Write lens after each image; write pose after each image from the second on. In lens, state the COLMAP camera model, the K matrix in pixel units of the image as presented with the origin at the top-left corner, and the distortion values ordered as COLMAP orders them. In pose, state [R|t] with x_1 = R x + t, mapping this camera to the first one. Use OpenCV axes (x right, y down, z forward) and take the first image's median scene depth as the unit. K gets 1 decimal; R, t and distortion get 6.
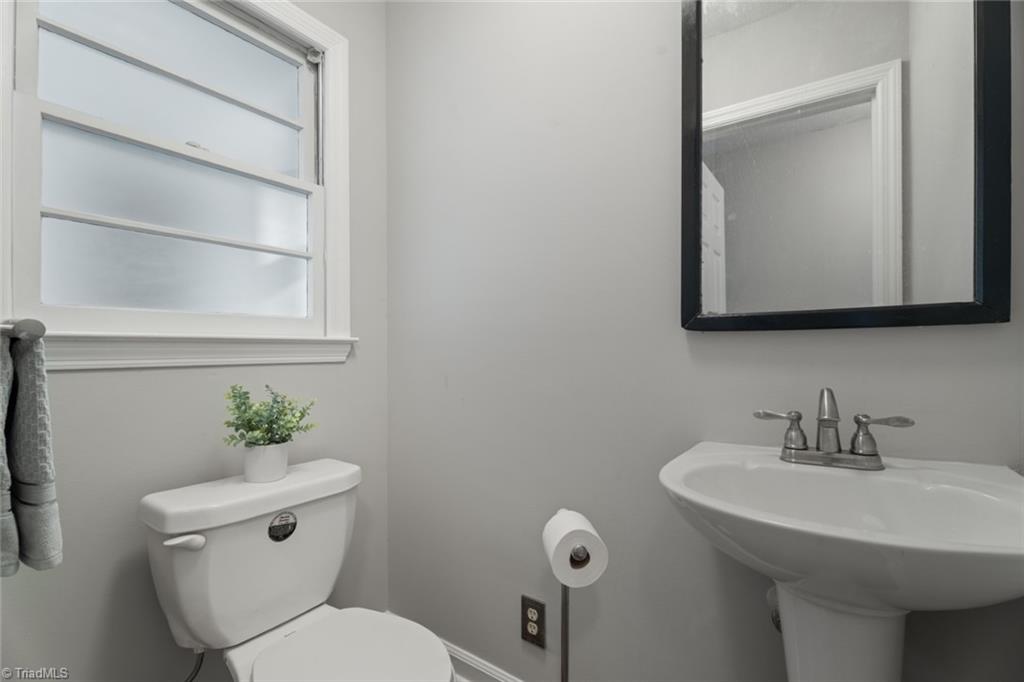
lens RADIAL K [[448.2, 0, 512.0], [0, 448.2, 341.0], [0, 0, 1]] dist [-0.002538, -0.000649]
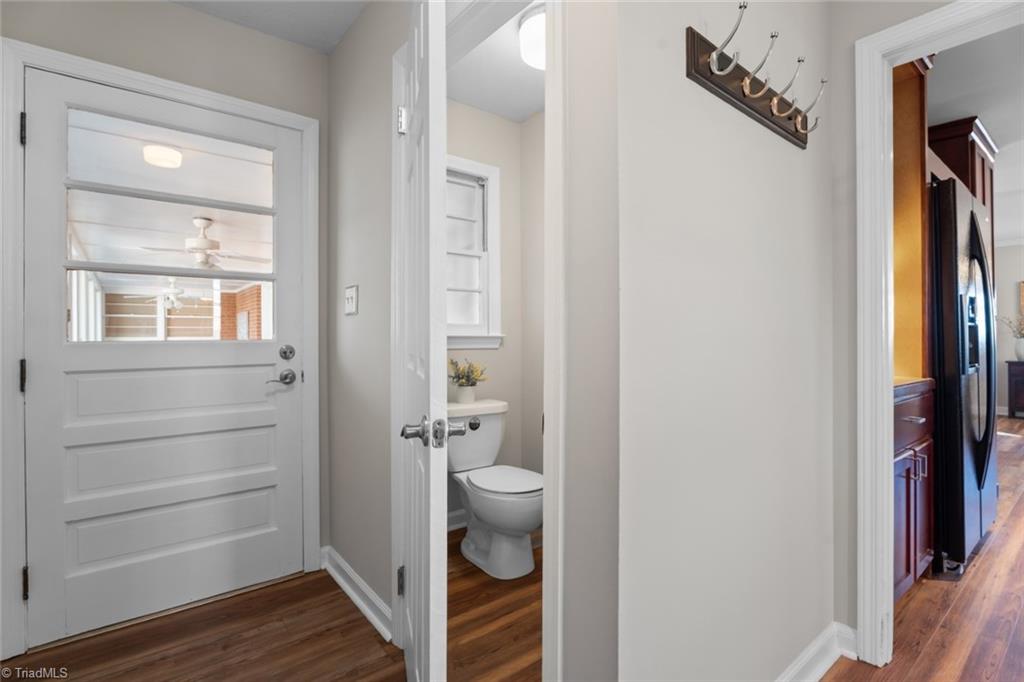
lens RADIAL K [[469.6, 0, 512.0], [0, 469.6, 341.0], [0, 0, 1]] dist [0.000340, 0.000037]
pose [[0.958490, 0.003809, -0.285101, 0.241858], [0.002435, 0.999765, 0.021542, -0.026006], [0.285116, -0.021342, 0.958255, -0.881164]]
